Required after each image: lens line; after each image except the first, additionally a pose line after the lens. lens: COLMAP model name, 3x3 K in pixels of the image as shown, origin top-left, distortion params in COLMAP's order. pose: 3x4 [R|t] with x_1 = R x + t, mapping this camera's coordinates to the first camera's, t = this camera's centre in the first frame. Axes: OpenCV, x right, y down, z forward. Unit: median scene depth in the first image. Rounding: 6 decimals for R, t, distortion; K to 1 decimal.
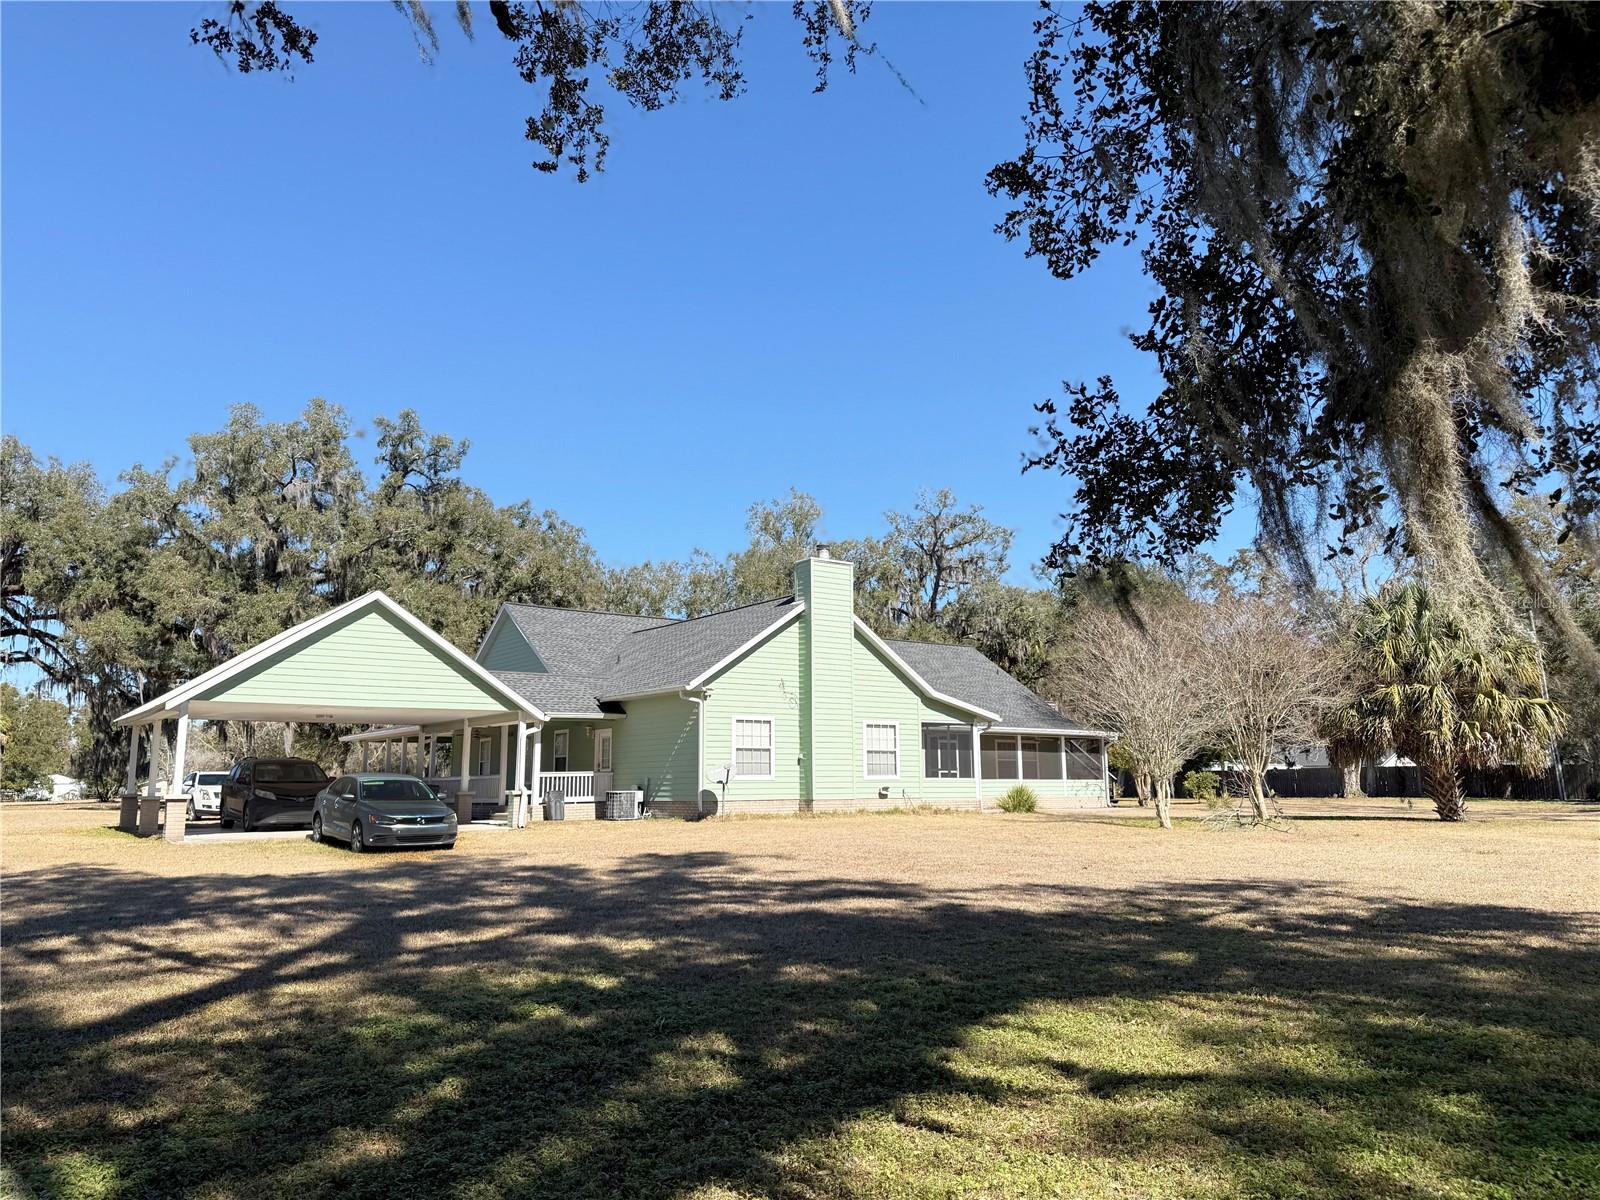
lens RADIAL K [[1087.3, 0, 800.0], [0, 1087.3, 600.0], [0, 0, 1]] dist [0.050990, -0.040127]
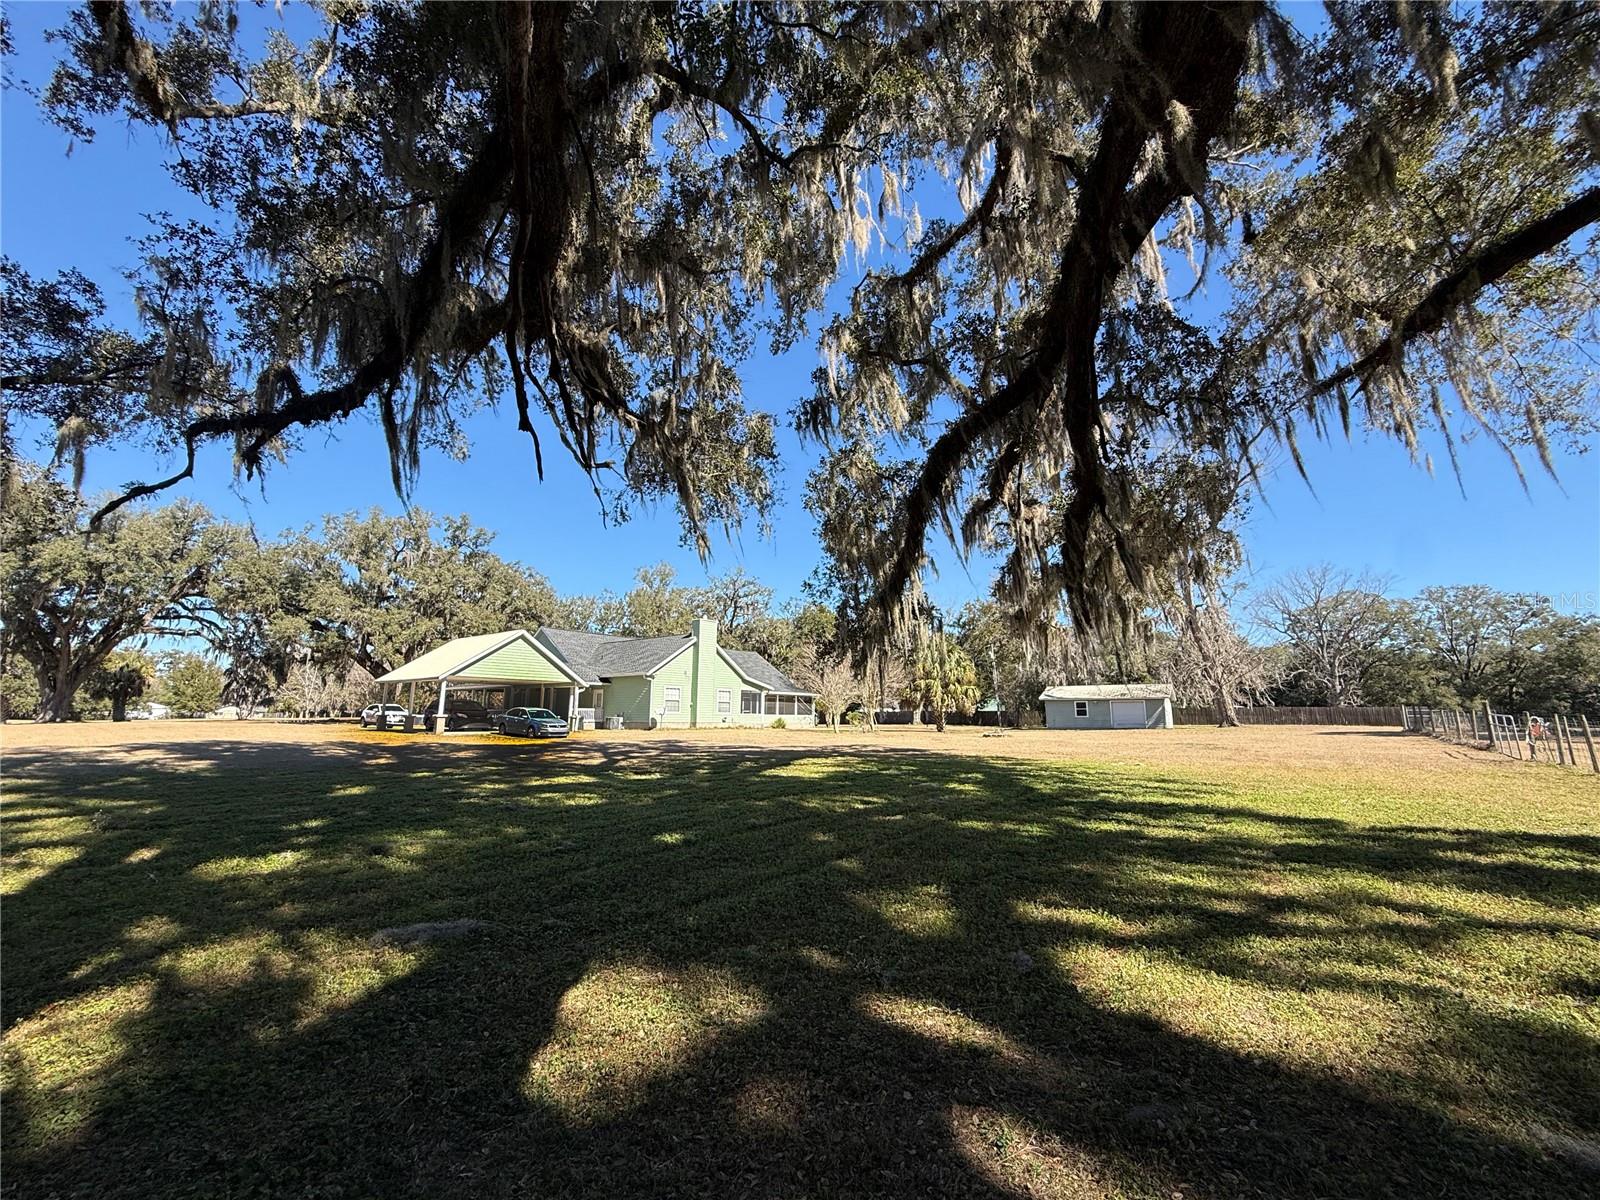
lens RADIAL K [[641.5, 0, 800.0], [0, 641.5, 600.0], [0, 0, 1]] dist [0.001435, -0.000155]
pose [[0.966842, 0.057451, 0.248828, -0.103218], [-0.053915, 0.998325, -0.021006, -0.050268], [-0.249617, 0.006893, 0.968320, -0.317388]]
